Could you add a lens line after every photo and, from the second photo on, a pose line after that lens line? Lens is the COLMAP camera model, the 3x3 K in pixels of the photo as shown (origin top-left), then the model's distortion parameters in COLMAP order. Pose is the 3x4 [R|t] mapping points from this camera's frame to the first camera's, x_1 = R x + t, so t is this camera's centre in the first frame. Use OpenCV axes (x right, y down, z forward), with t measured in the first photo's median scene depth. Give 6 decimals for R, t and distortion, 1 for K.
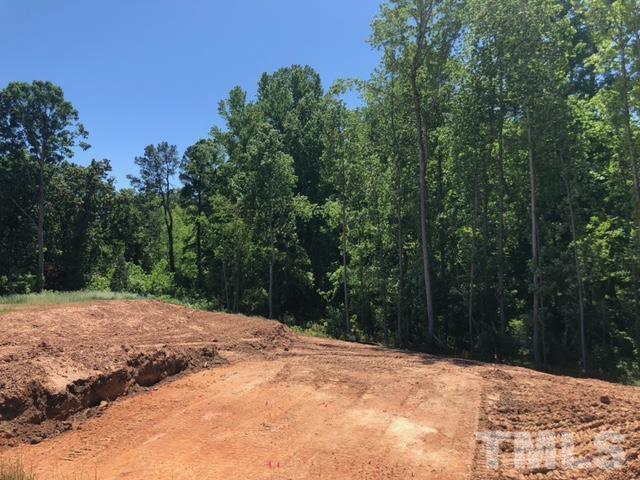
lens RADIAL K [[521.0, 0, 320.0], [0, 521.0, 240.0], [0, 0, 1]] dist [0.008674, 0.003375]
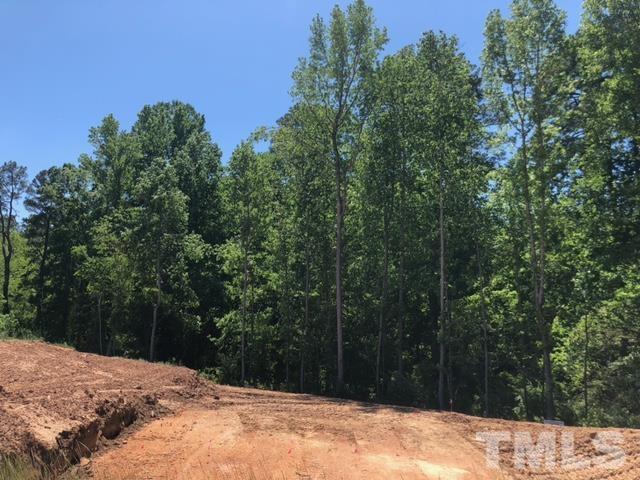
lens RADIAL K [[524.4, 0, 320.0], [0, 524.4, 240.0], [0, 0, 1]] dist [0.008410, 0.005003]
pose [[0.949713, 0.084709, 0.301446, -0.105378], [-0.056063, 0.993156, -0.102458, 0.008833], [-0.308062, 0.080405, 0.947962, 0.018009]]
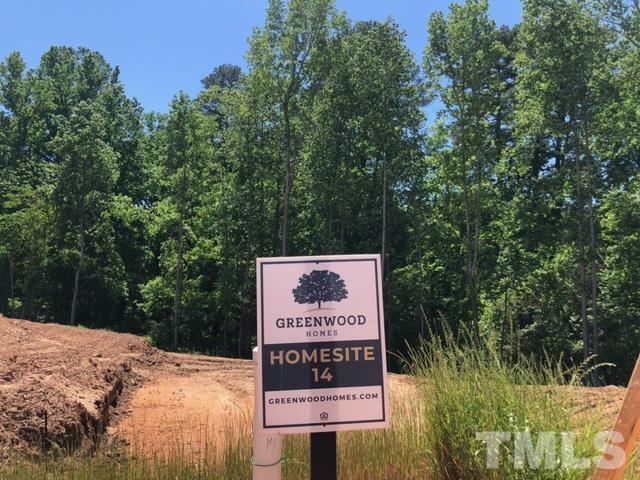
lens RADIAL K [[521.7, 0, 330.8], [0, 521.7, 240.1], [0, 0, 1]] dist [0.005883, 0.005111]
pose [[0.854352, 0.101645, 0.509658, -0.175401], [-0.084360, 0.994804, -0.056988, 0.011211], [-0.512802, 0.005693, 0.858488, 0.037542]]
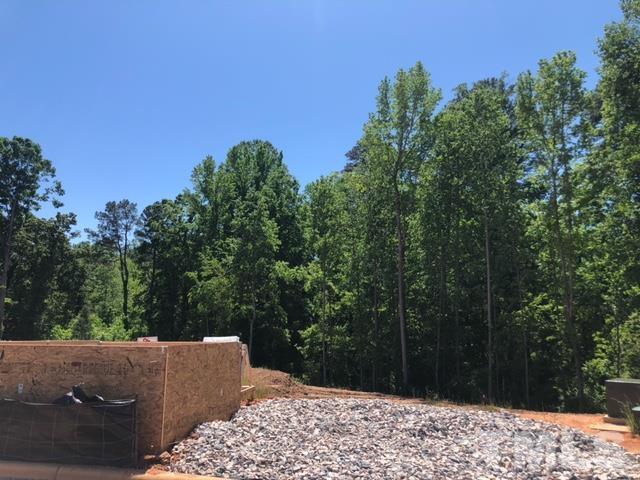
lens RADIAL K [[521.0, 0, 320.0], [0, 521.0, 240.0], [0, 0, 1]] dist [0.008674, 0.003375]
pose [[0.984930, 0.055631, 0.163762, -0.137855], [-0.036894, 0.992644, -0.115312, -0.003241], [-0.168973, 0.107533, 0.979737, -0.130378]]
